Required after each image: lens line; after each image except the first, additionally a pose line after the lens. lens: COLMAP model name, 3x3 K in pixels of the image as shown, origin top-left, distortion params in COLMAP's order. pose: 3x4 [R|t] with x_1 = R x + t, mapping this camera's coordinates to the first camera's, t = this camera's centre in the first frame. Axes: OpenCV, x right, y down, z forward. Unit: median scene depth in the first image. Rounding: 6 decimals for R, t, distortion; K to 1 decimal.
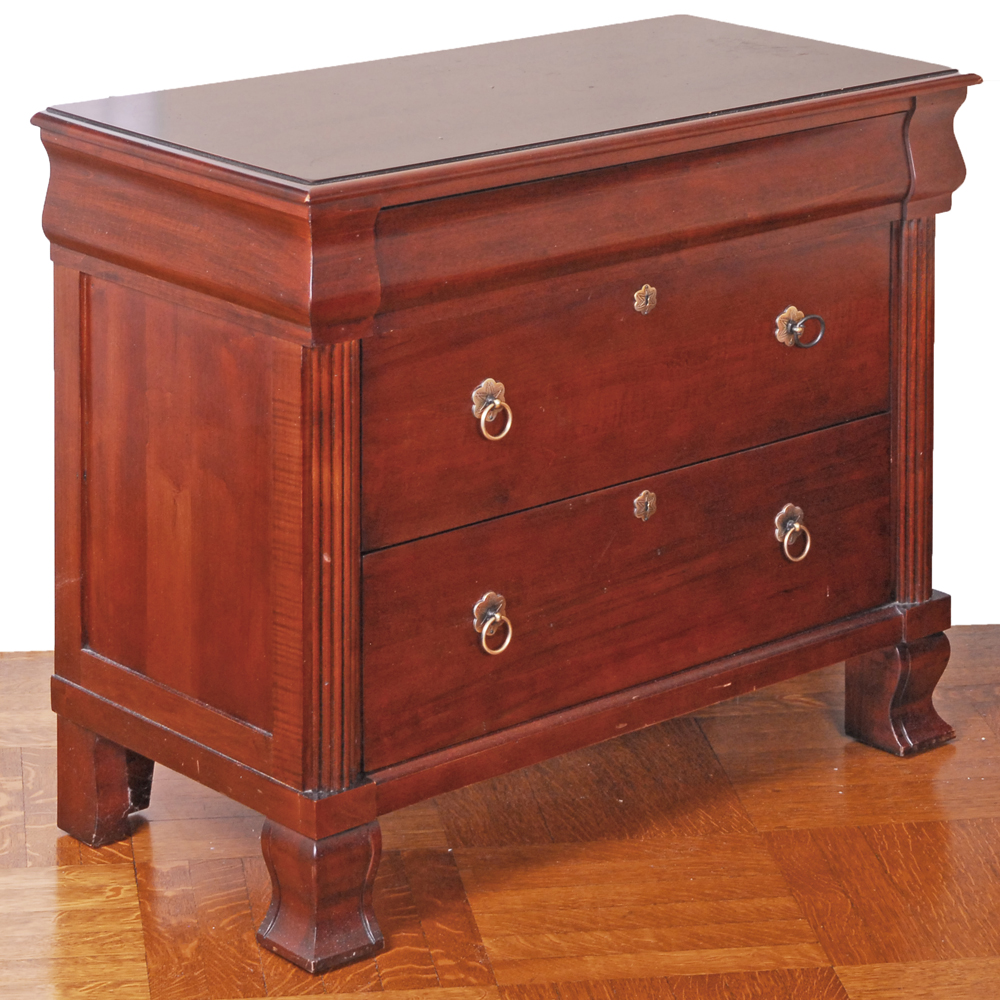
lens RADIAL K [[3613.2, 0, 500.0], [0, 3613.2, 500.0], [0, 0, 1]] dist [0.001130, 1.862497]
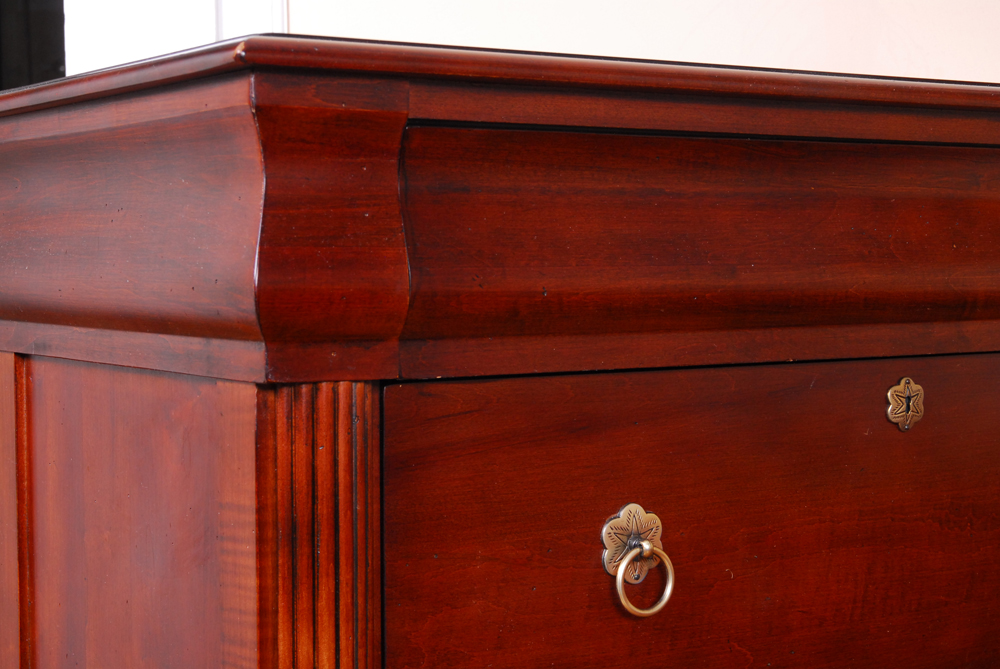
lens RADIAL K [[1900.8, 0, 500.0], [0, 1900.8, 334.5], [0, 0, 1]] dist [-0.002793, -0.029497]
pose [[0.991702, 0.006025, -0.128420, 0.016541], [-0.039719, 0.964393, -0.261473, 0.022284], [0.122272, 0.264403, 0.956630, 0.818365]]
